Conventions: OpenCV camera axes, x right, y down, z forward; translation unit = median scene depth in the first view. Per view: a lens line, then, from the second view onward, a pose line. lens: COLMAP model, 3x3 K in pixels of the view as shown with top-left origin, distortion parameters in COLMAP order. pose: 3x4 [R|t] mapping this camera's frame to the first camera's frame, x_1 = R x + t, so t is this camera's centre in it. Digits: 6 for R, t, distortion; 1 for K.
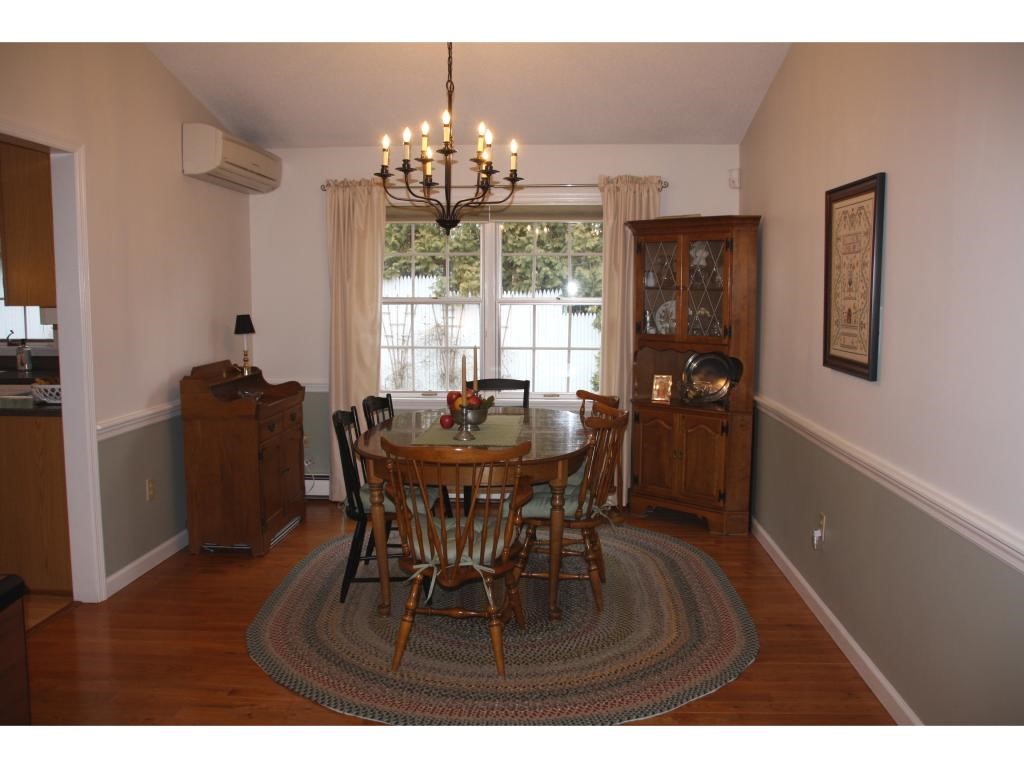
lens RADIAL K [[864.7, 0, 513.7], [0, 864.7, 382.4], [0, 0, 1]] dist [-0.129600, 0.117546]
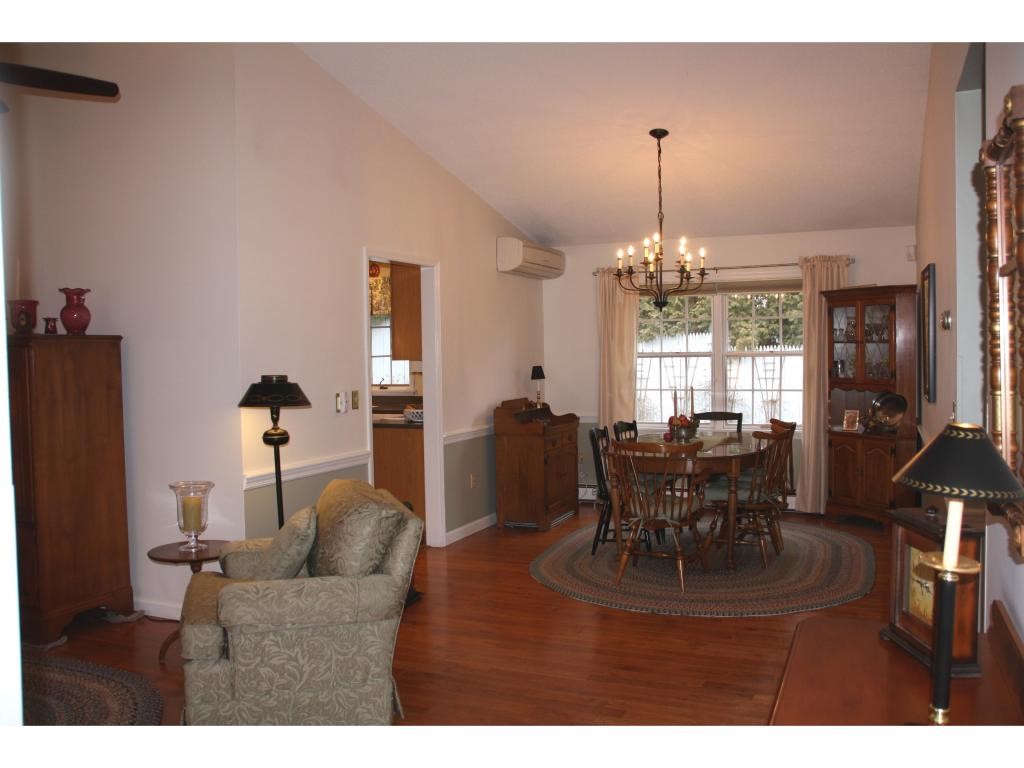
lens RADIAL K [[864.7, 0, 511.7], [0, 864.7, 386.1], [0, 0, 1]] dist [-0.129600, 0.117546]
pose [[0.938515, -0.004321, -0.345212, 0.150086], [-0.016260, 0.998259, -0.056700, 0.038834], [0.344856, 0.058827, 0.936810, -0.385819]]
